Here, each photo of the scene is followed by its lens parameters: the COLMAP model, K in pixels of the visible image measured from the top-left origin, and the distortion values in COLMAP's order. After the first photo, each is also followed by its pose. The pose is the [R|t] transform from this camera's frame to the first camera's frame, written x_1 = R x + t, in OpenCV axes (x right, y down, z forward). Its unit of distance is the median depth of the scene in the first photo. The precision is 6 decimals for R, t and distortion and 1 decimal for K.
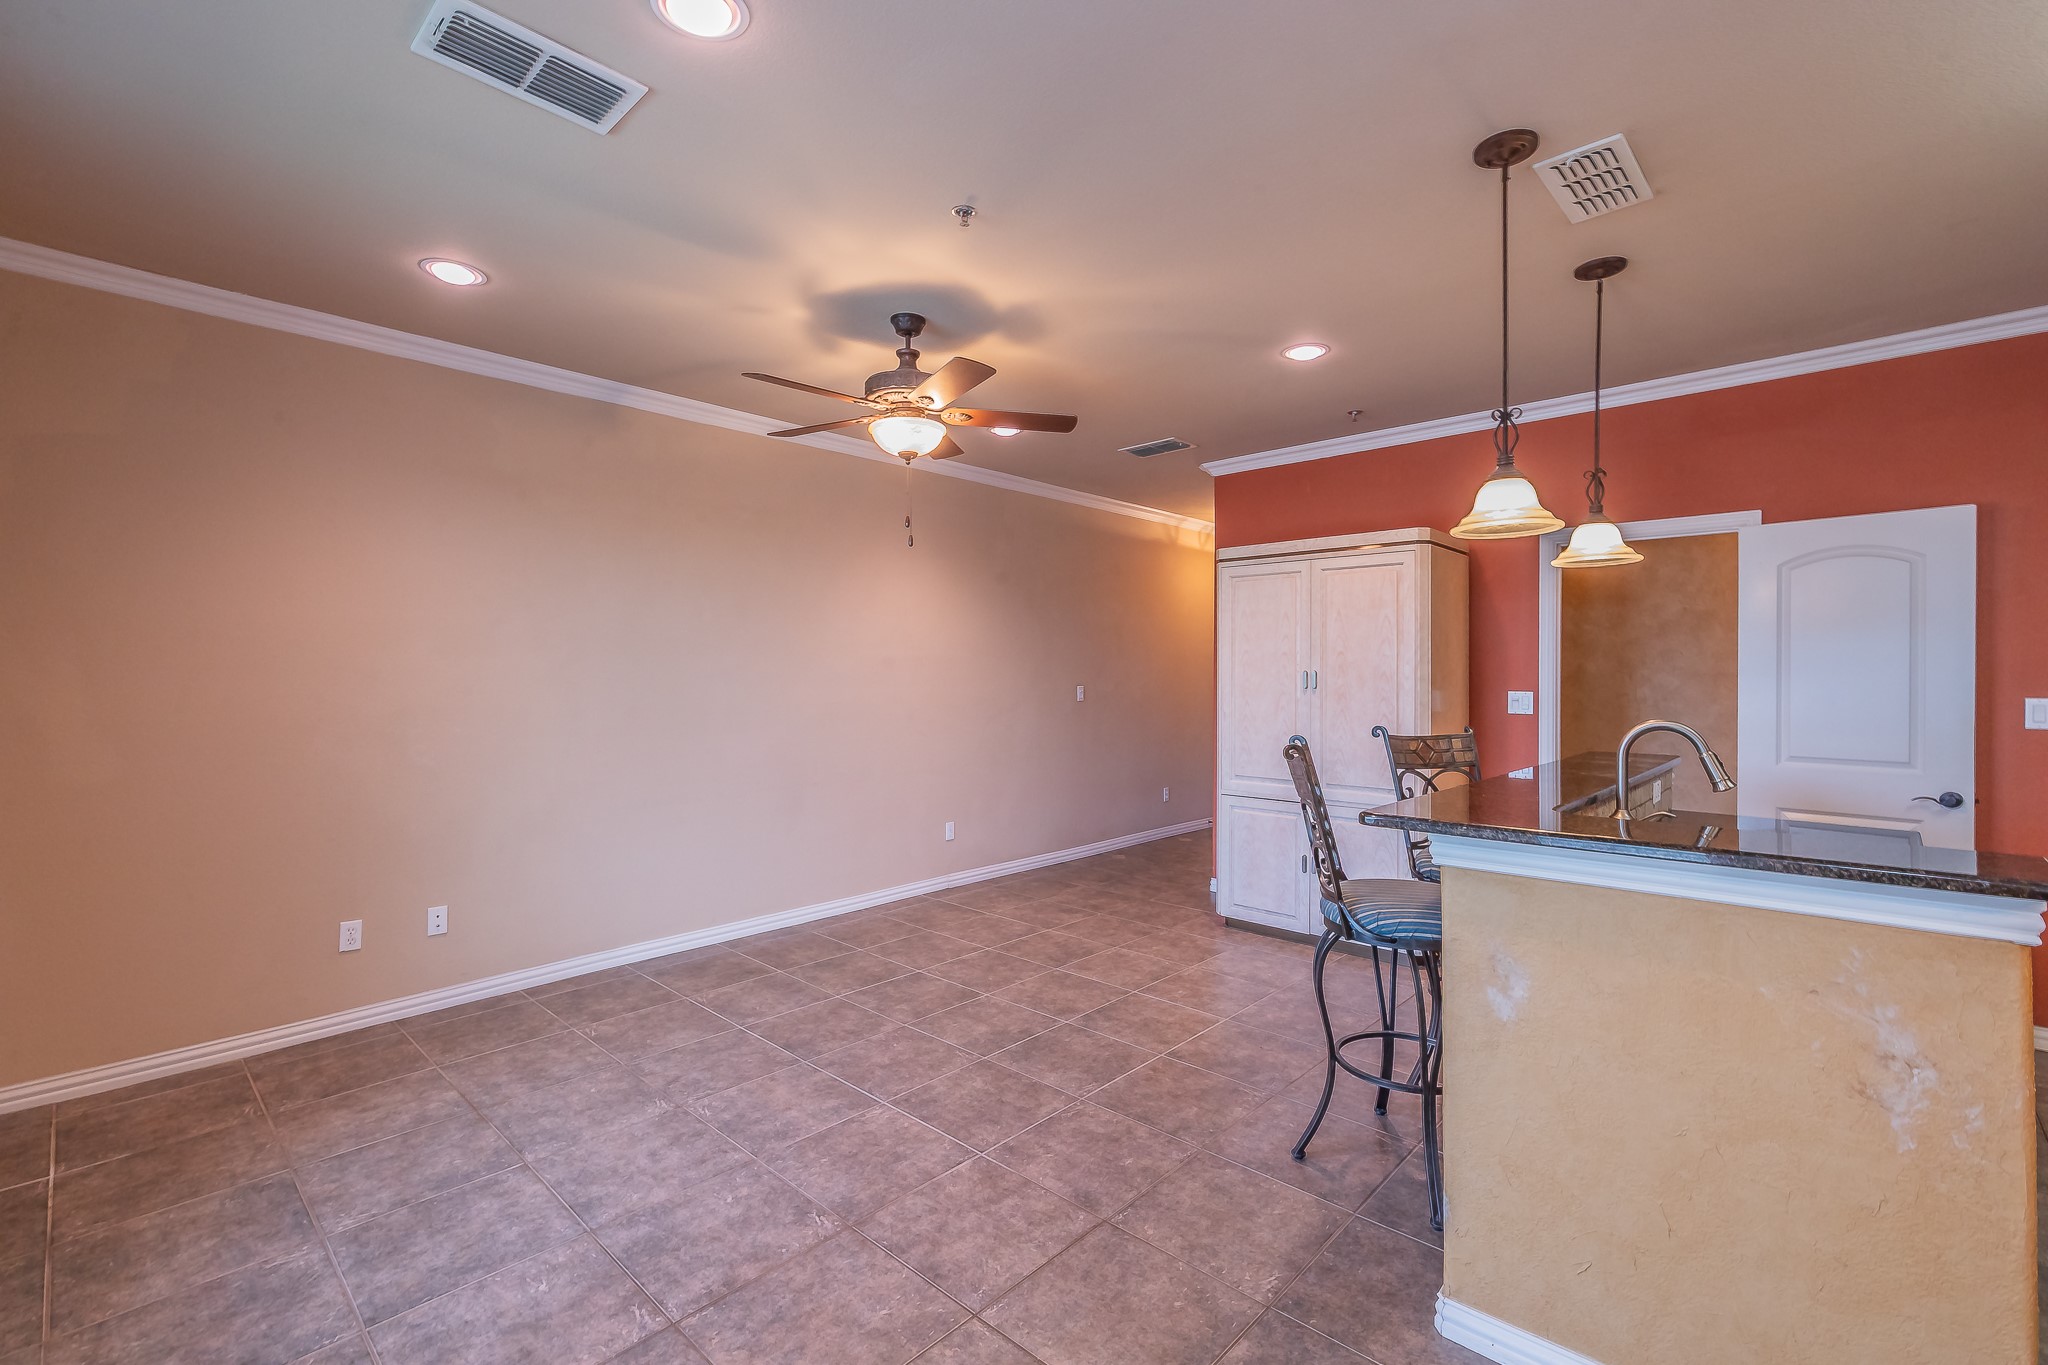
lens RADIAL K [[882.0, 0, 1028.9], [0, 882.0, 679.2], [0, 0, 1]] dist [-0.002132, 0.000746]
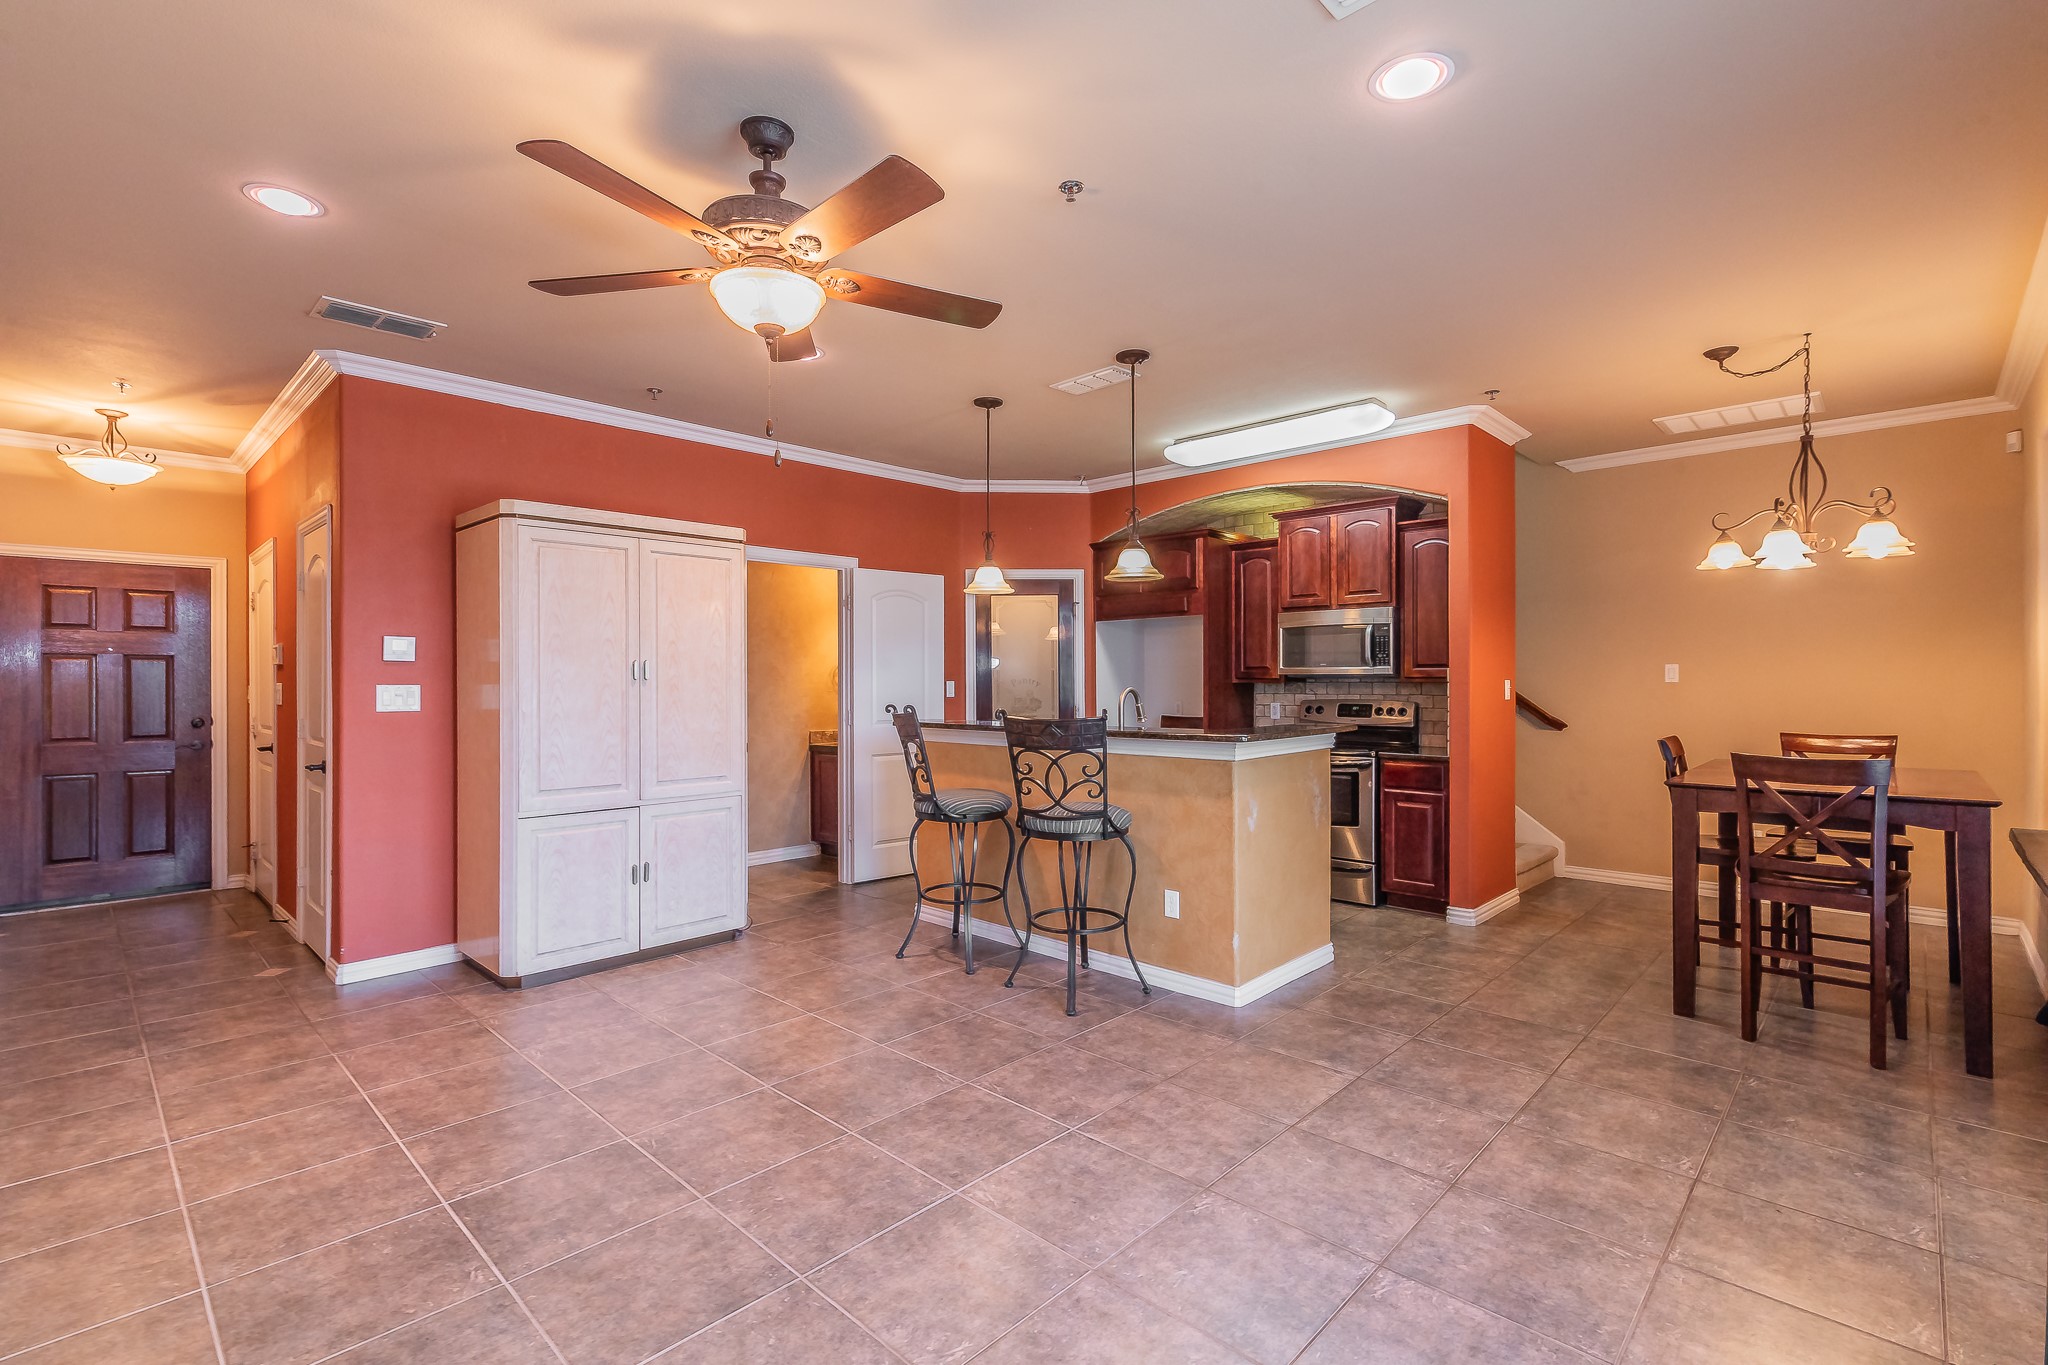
lens RADIAL K [[922.9, 0, 1036.7], [0, 922.9, 680.1], [0, 0, 1]] dist [0.000539, 0.000040]
pose [[0.009591, -0.000137, 0.999954, -0.831253], [0.007918, 0.999969, 0.000061, 0.018775], [-0.999923, 0.007917, 0.009592, 0.769481]]
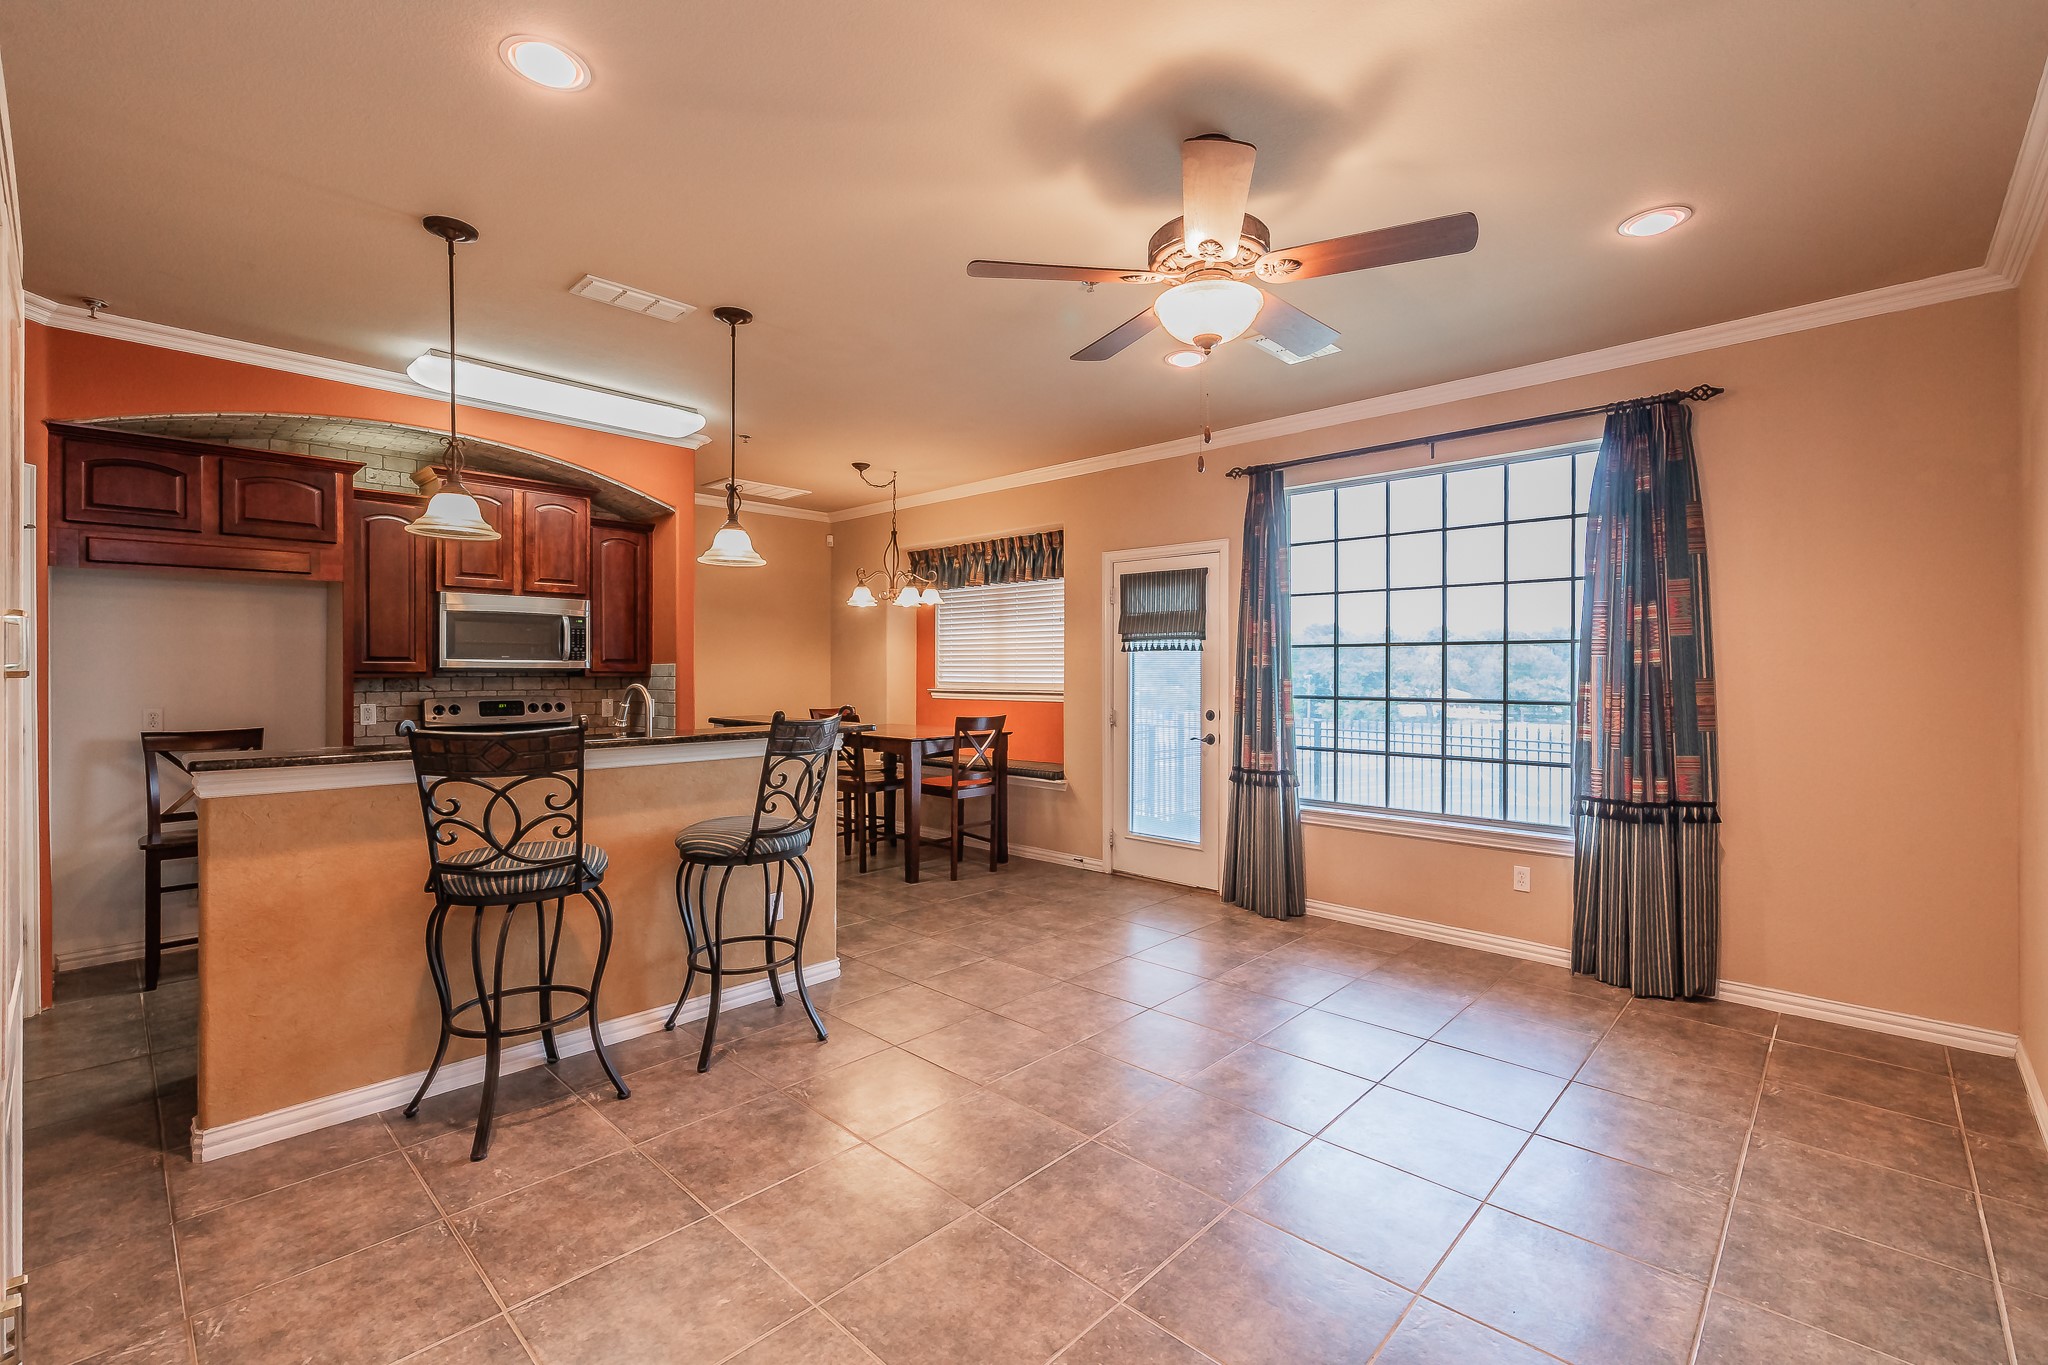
lens RADIAL K [[882.0, 0, 1037.9], [0, 882.0, 679.8], [0, 0, 1]] dist [-0.002132, 0.000746]
pose [[-0.999986, -0.004834, 0.001927, -0.001412], [-0.004806, 0.999885, 0.014408, 0.007174], [-0.001996, 0.014398, -0.999894, 1.672511]]
